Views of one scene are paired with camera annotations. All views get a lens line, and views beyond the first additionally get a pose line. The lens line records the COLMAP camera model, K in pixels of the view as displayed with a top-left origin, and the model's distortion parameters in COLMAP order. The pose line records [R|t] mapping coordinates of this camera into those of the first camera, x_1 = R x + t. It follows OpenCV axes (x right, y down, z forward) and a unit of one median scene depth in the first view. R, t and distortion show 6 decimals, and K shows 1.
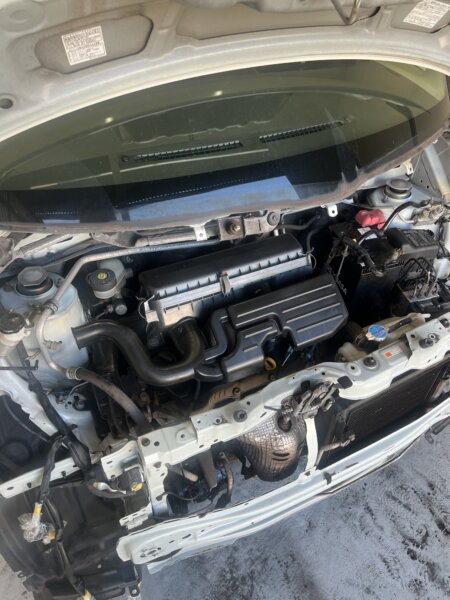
lens RADIAL K [[449.5, 0, 226.2], [0, 449.5, 299.9], [0, 0, 1]] dist [0.035540, -0.046684]
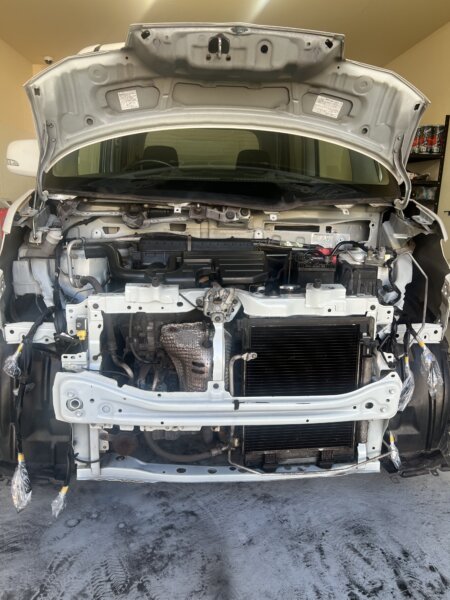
lens RADIAL K [[449.5, 0, 224.1], [0, 449.5, 296.1], [0, 0, 1]] dist [0.035540, -0.046684]
pose [[0.936380, 0.057732, -0.346209, 0.621004], [-0.239398, 0.826381, -0.509689, 0.819187], [0.256675, 0.560144, 0.787627, -0.058845]]
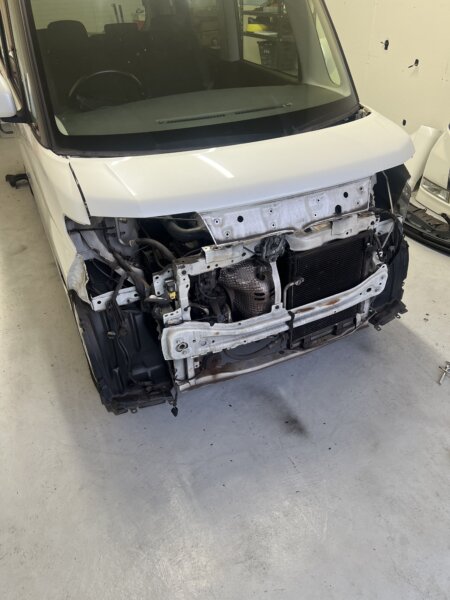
lens RADIAL K [[449.5, 0, 219.7], [0, 449.5, 297.2], [0, 0, 1]] dist [0.035540, -0.046684]
pose [[0.997077, -0.058326, -0.049360, 0.059651], [0.048117, 0.981110, -0.187372, 0.666023], [0.059357, 0.184449, 0.981048, -0.605134]]
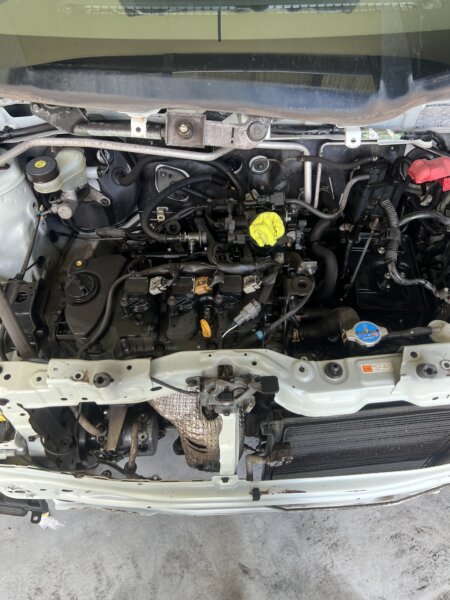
lens RADIAL K [[449.5, 0, 224.7], [0, 449.5, 294.2], [0, 0, 1]] dist [0.035540, -0.046684]
pose [[0.919366, 0.282531, -0.273757, 0.314098], [-0.251442, 0.957185, 0.143439, -0.027318], [0.302561, -0.063039, 0.951043, 0.303394]]
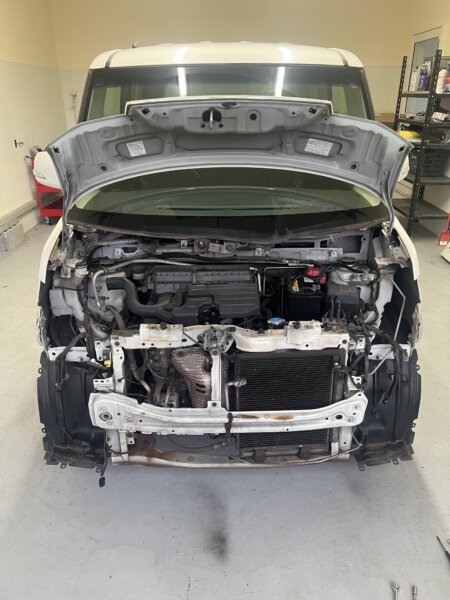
lens RADIAL K [[449.5, 0, 226.1], [0, 449.5, 300.4], [0, 0, 1]] dist [0.035540, -0.046684]
pose [[0.910276, 0.128518, -0.393548, 0.792483], [-0.263728, 0.912770, -0.311927, 0.547102], [0.319131, 0.387729, 0.864767, -0.430849]]
